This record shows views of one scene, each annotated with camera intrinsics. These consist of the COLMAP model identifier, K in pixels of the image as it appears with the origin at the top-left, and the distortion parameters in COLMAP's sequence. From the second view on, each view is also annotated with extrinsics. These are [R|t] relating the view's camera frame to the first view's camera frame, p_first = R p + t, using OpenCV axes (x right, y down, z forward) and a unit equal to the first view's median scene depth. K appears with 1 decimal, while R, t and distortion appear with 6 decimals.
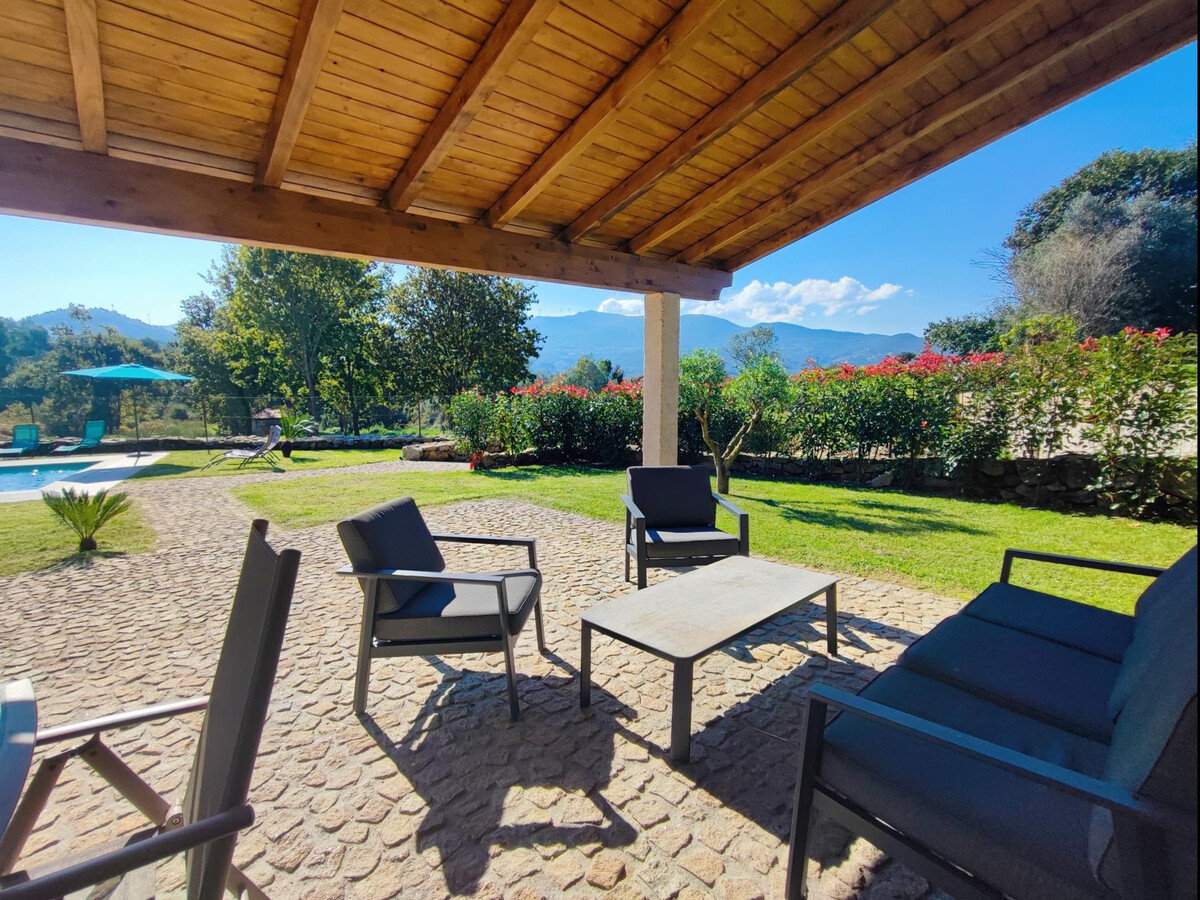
lens RADIAL K [[543.7, 0, 597.9], [0, 543.7, 448.2], [0, 0, 1]] dist [-0.007885, 0.006104]
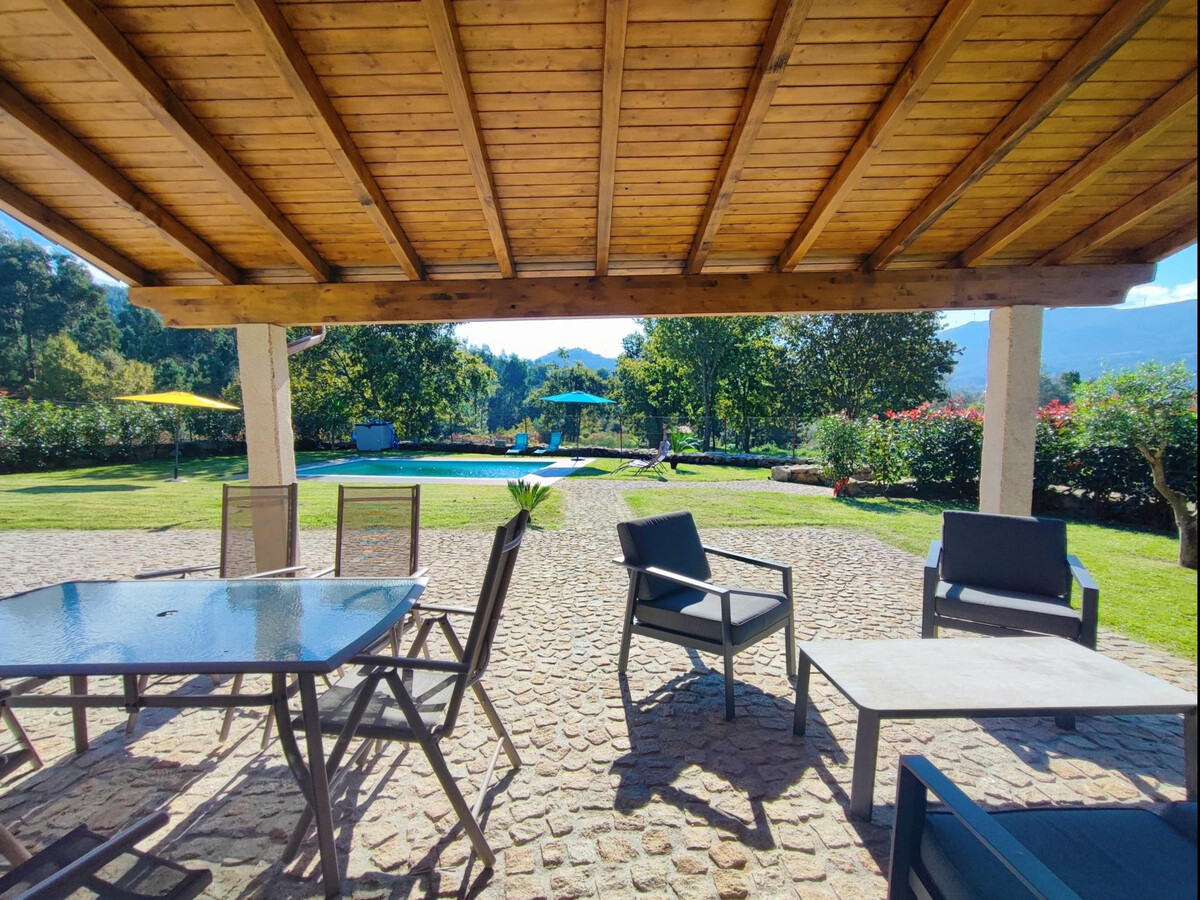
lens RADIAL K [[543.7, 0, 594.2], [0, 543.7, 446.6], [0, 0, 1]] dist [-0.007885, 0.006104]
pose [[0.767523, 0.047152, -0.639284, 0.243802], [-0.072045, 0.997318, -0.012937, -0.020905], [0.636959, 0.055986, 0.768862, -0.051223]]
